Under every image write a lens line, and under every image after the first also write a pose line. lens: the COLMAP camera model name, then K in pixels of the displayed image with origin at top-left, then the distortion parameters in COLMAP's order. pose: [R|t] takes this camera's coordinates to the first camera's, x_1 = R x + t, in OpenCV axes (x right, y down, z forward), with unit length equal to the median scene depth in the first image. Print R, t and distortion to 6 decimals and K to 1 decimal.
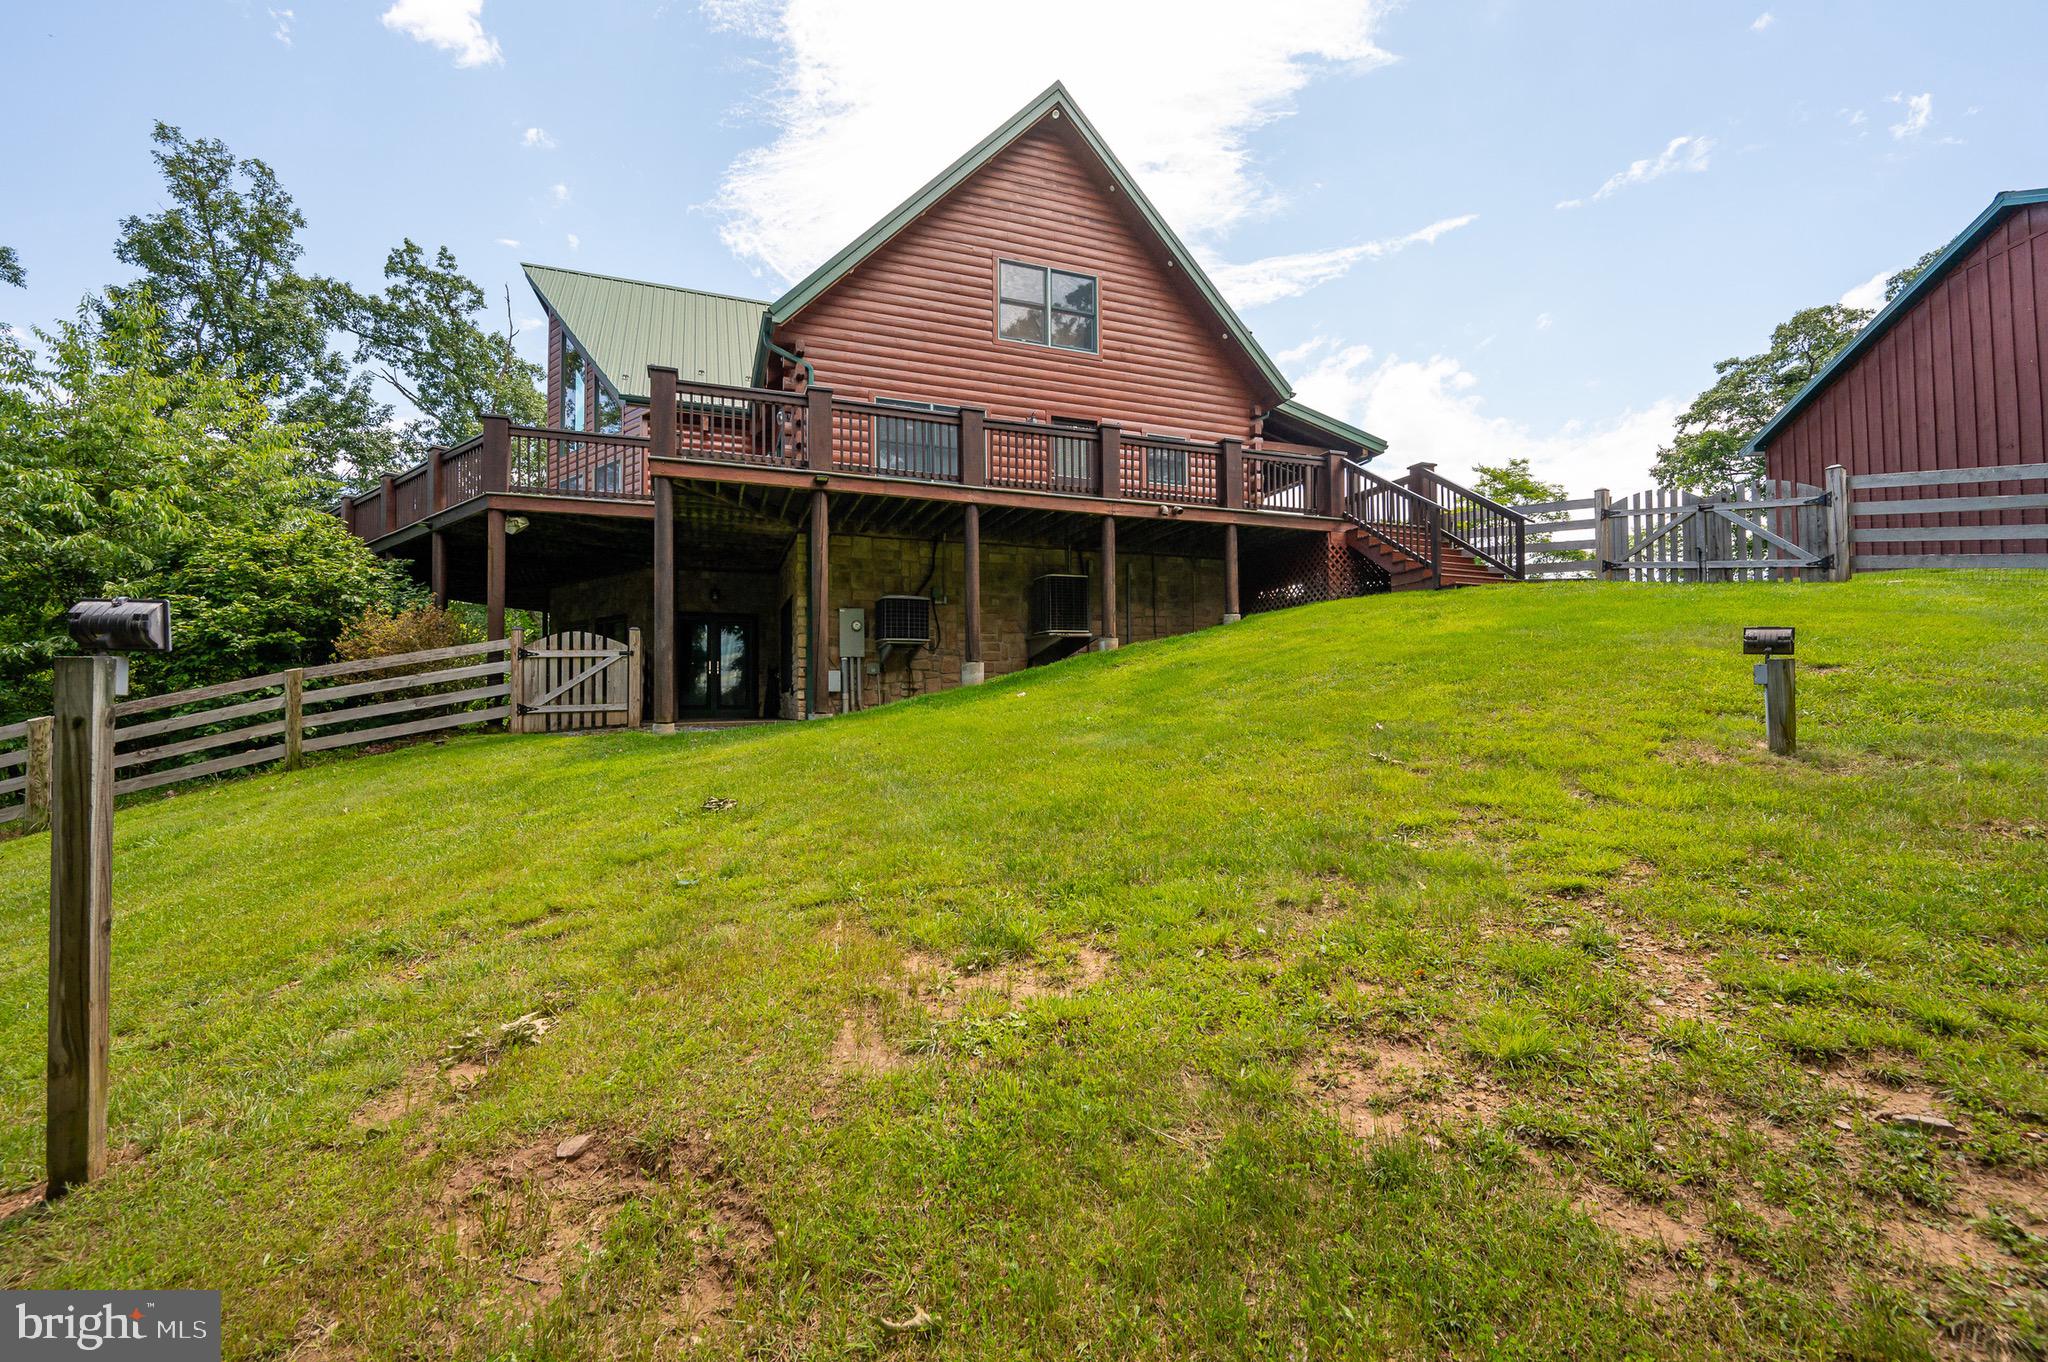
lens RADIAL K [[867.7, 0, 1024.0], [0, 867.7, 681.0], [0, 0, 1]] dist [0.001520, 0.000034]
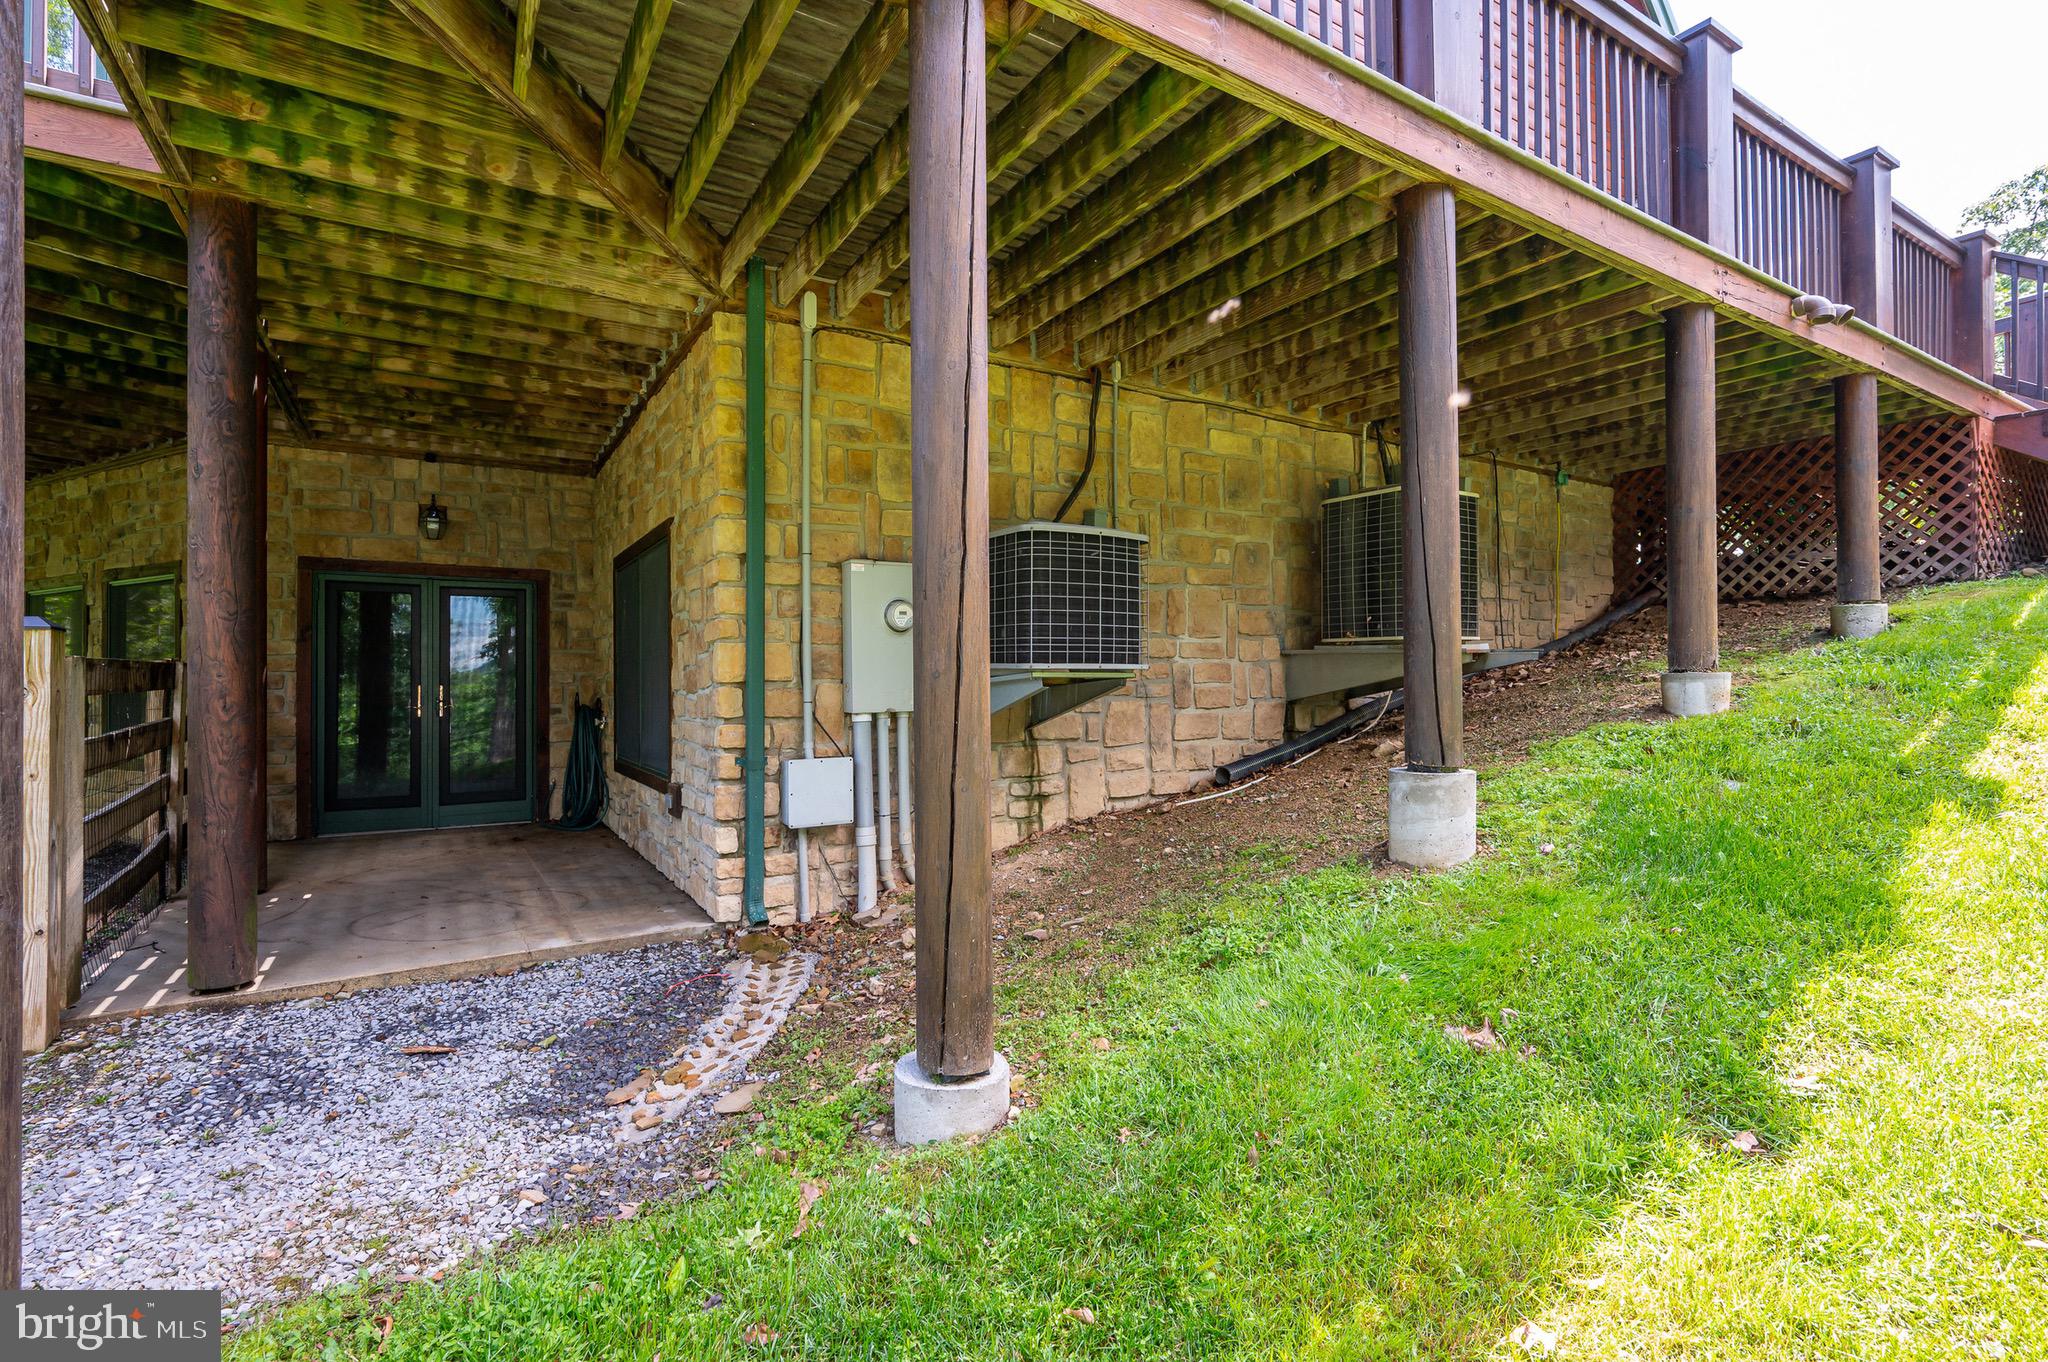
lens RADIAL K [[970.9, 0, 1044.4], [0, 970.9, 673.7], [0, 0, 1]] dist [0.002063, 0.000297]
pose [[0.979241, 0.004019, 0.202661, -0.167968], [-0.008746, 0.999710, 0.022436, -0.040199], [-0.202512, -0.023743, 0.978992, 0.497616]]
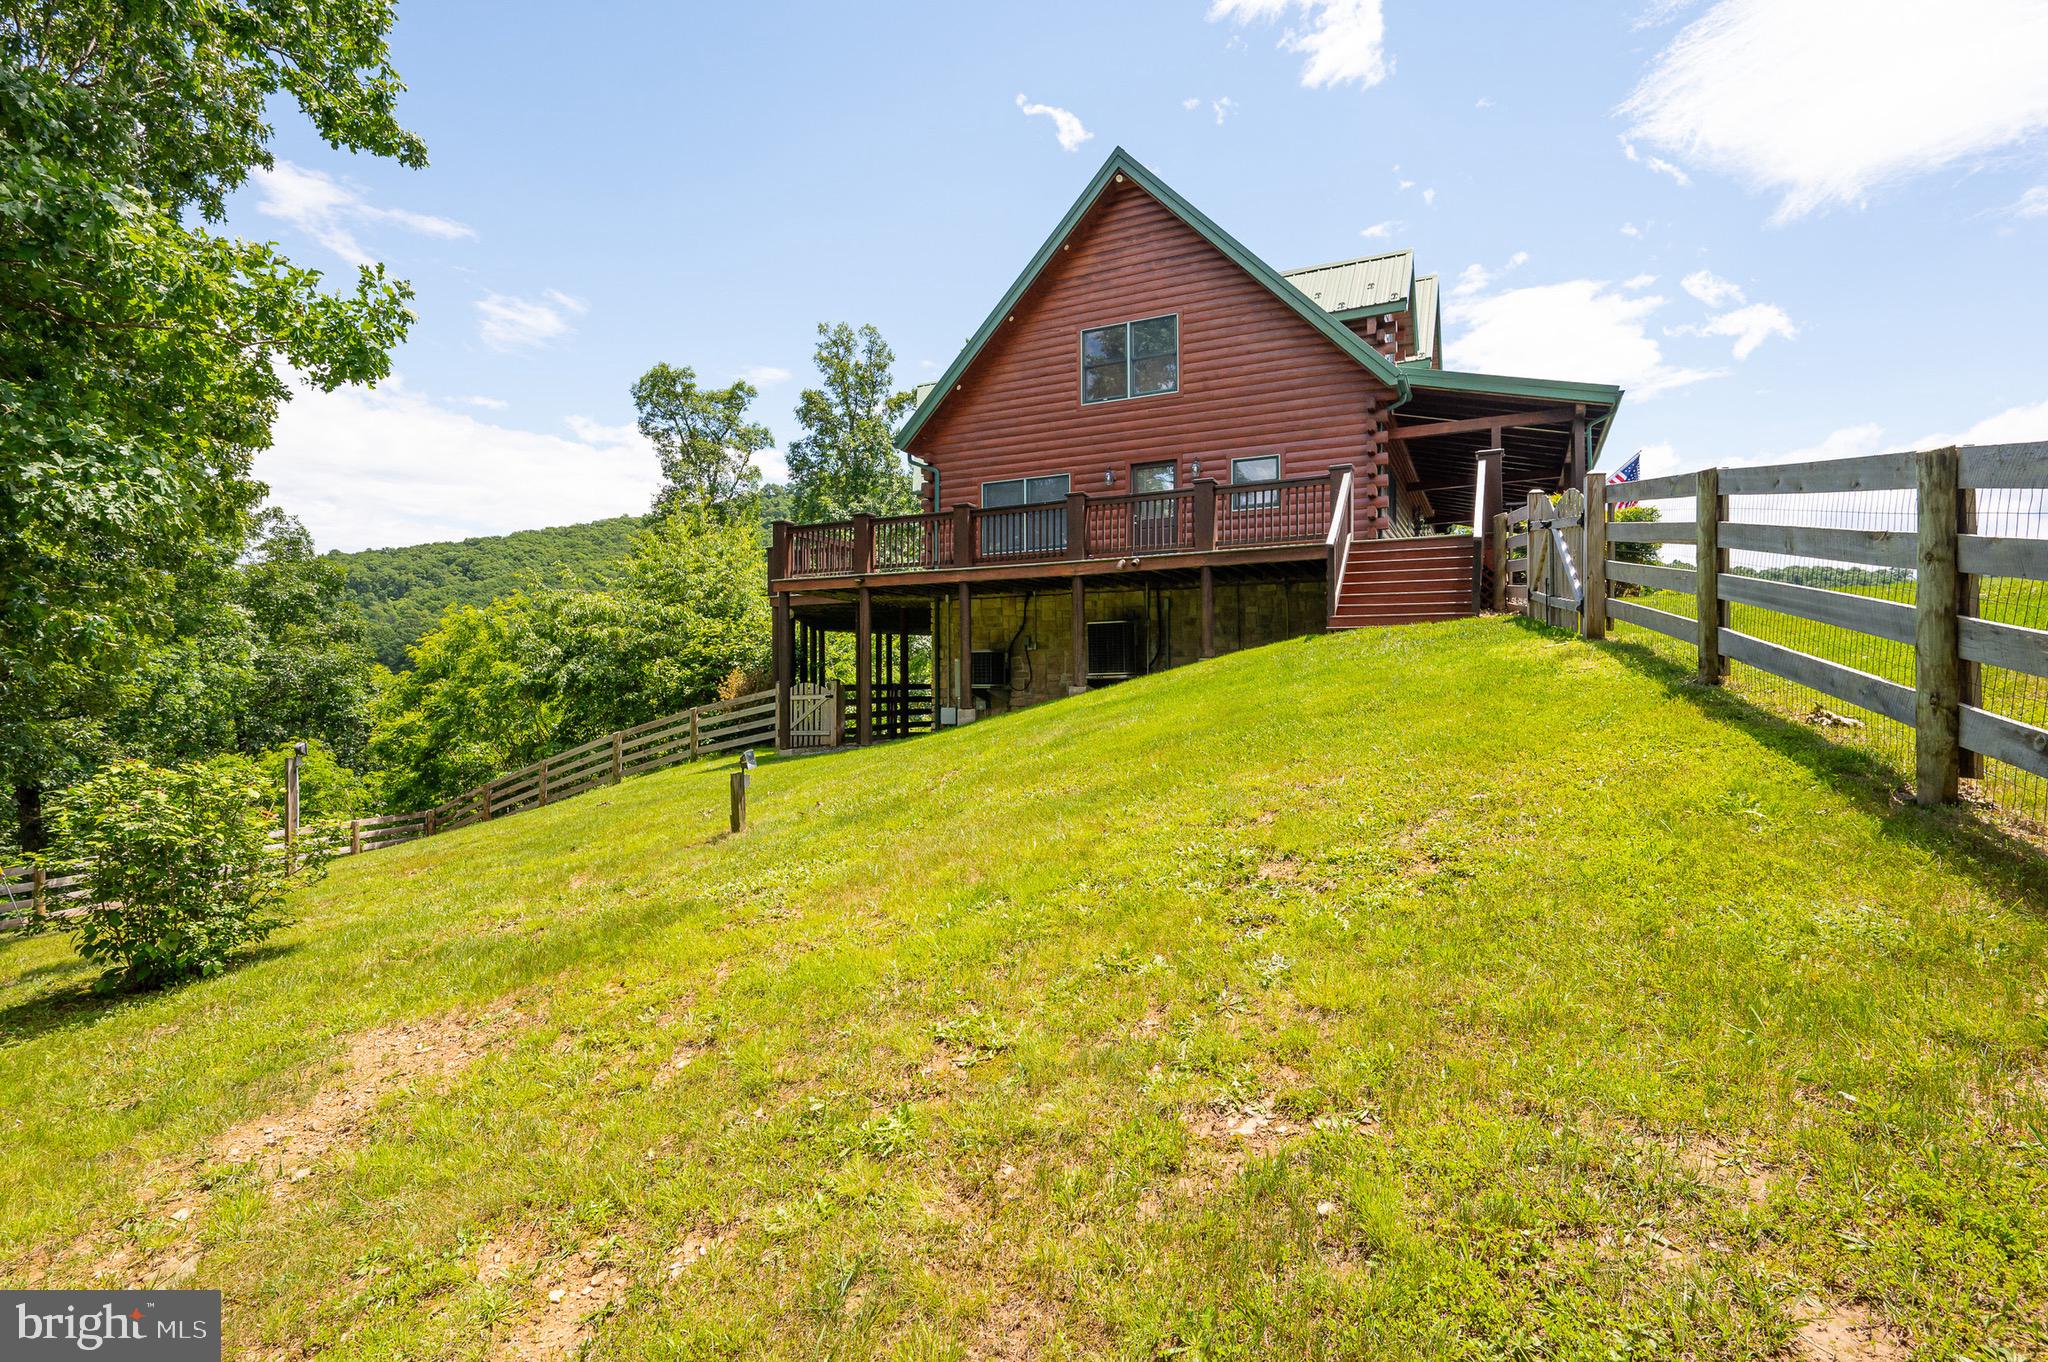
lens RADIAL K [[983.1, 0, 1024.0], [0, 983.1, 681.0], [0, 0, 1]] dist [-0.000003, -0.000014]
pose [[0.684890, 0.003453, -0.728638, 0.711803], [0.026901, 0.999187, 0.030021, -0.071269], [0.728149, -0.040162, 0.684241, 0.064953]]
